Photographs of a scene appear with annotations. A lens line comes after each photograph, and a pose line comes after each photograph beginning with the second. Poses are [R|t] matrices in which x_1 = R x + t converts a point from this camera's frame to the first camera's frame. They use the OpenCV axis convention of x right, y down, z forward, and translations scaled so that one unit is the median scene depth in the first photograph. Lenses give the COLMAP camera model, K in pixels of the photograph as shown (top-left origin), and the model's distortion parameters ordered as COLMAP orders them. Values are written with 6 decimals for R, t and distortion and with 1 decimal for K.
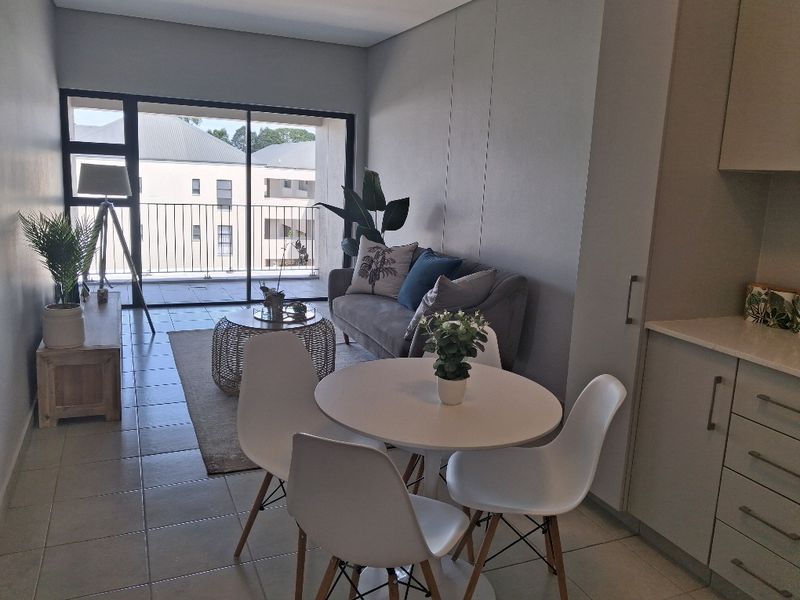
lens RADIAL K [[628.9, 0, 399.0], [0, 628.9, 295.3], [0, 0, 1]] dist [0.067552, -0.085697]
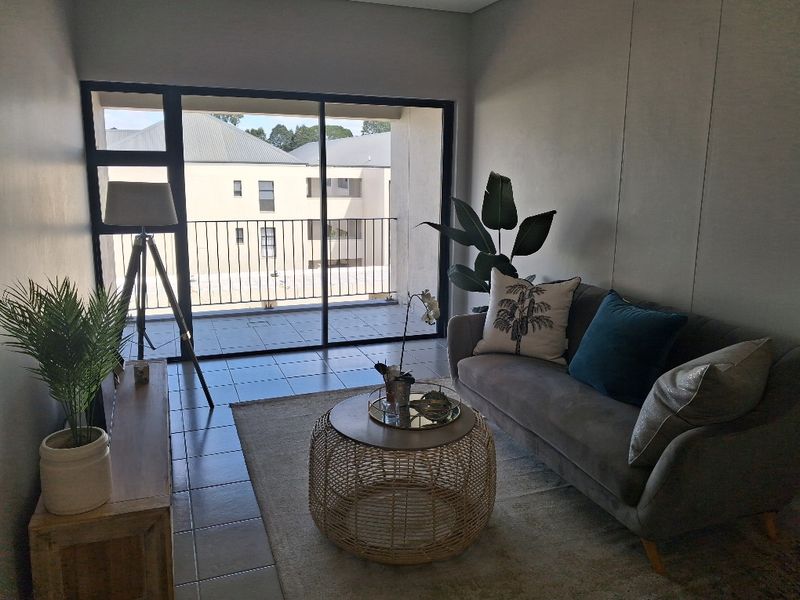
lens RADIAL K [[628.9, 0, 399.0], [0, 628.9, 295.3], [0, 0, 1]] dist [0.067552, -0.085697]
pose [[0.997929, -0.023666, -0.059806, -0.109567], [0.024326, 0.999651, 0.010332, -0.065871], [0.059540, -0.011766, 0.998157, 0.250344]]
